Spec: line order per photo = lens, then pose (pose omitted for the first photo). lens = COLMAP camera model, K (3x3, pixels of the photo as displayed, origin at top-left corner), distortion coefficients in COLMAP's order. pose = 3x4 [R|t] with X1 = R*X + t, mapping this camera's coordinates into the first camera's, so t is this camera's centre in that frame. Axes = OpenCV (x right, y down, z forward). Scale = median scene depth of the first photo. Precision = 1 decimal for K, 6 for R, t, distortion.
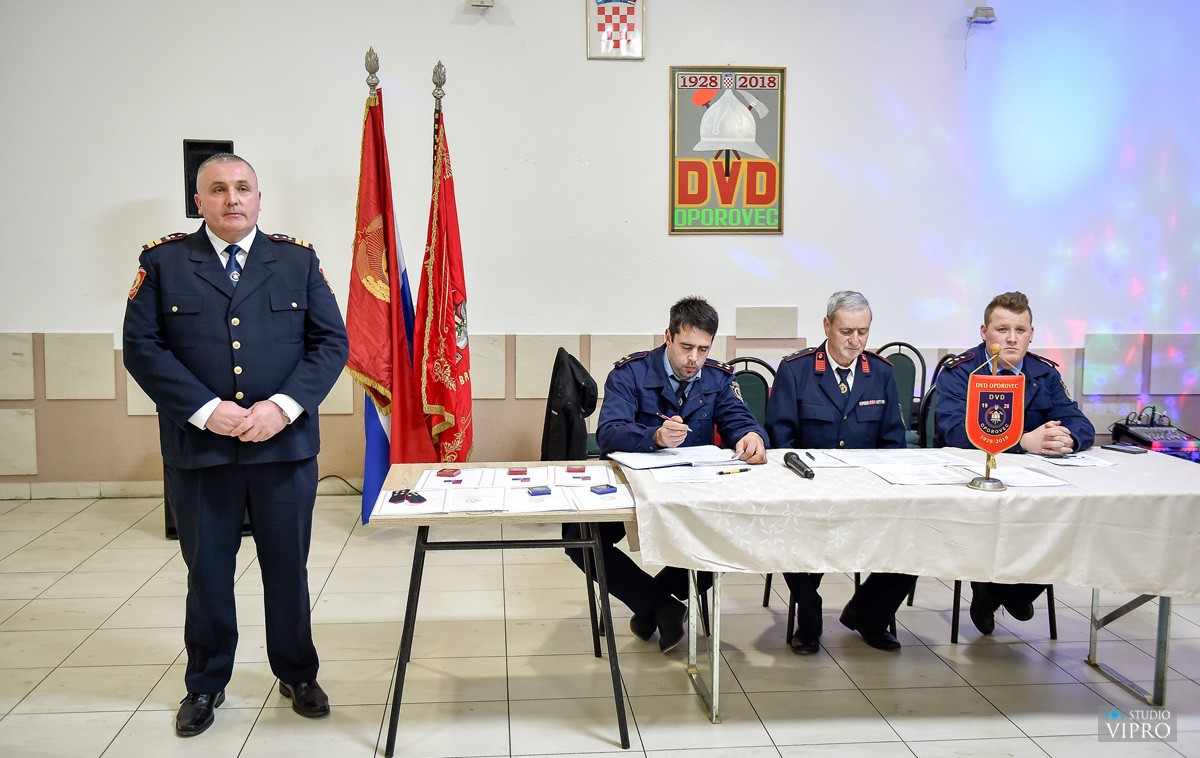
lens RADIAL K [[1109.1, 0, 581.5], [0, 1109.1, 355.7], [0, 0, 1]] dist [0.004345, -0.000190]
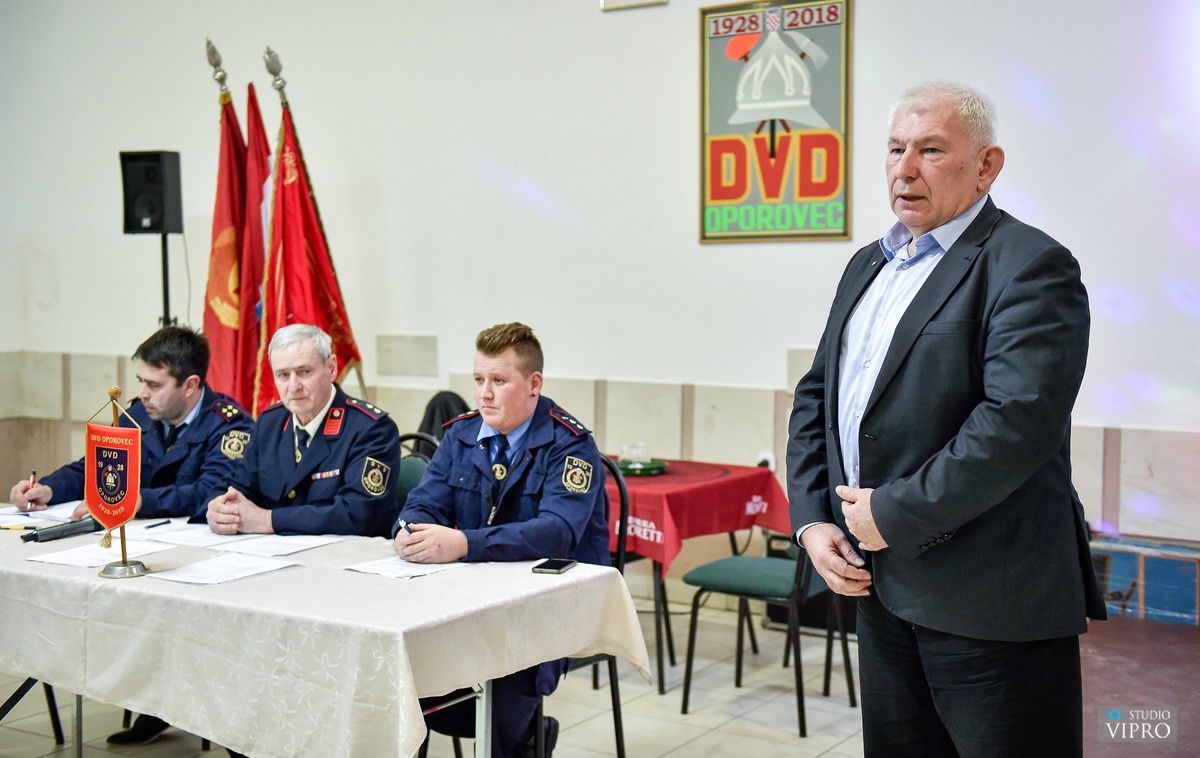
lens RADIAL K [[1543.4, 0, 600.0], [0, 1543.4, 379.0], [0, 0, 1]] dist [0.097785, 0.003451]
pose [[0.778613, 0.038644, -0.626313, 0.675645], [-0.053401, 0.998562, -0.004774, -0.014311], [0.625228, 0.037163, 0.779557, 0.191597]]
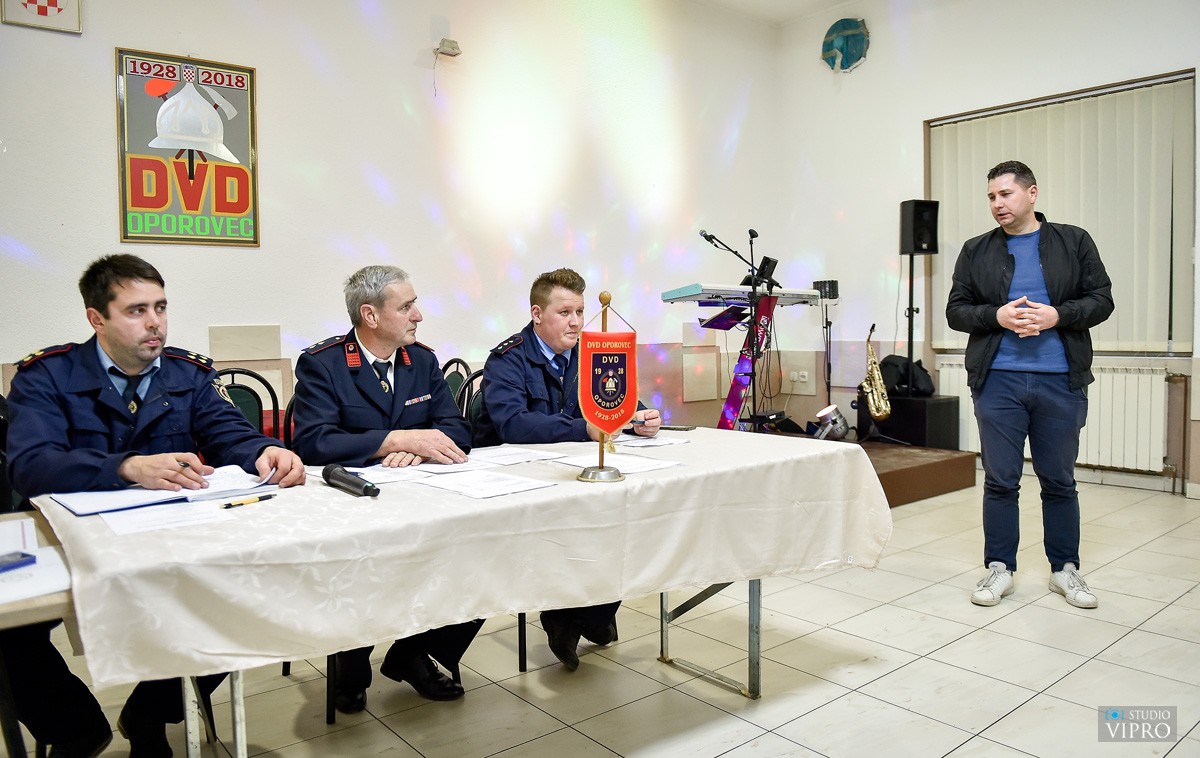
lens RADIAL K [[868.9, 0, 625.2], [0, 868.9, 361.1], [0, 0, 1]] dist [-0.050347, -0.000550]
pose [[0.818897, -0.038823, 0.572626, 0.018161], [0.069079, 0.997124, -0.031186, 0.029893], [-0.569768, 0.065094, 0.819223, 0.256556]]
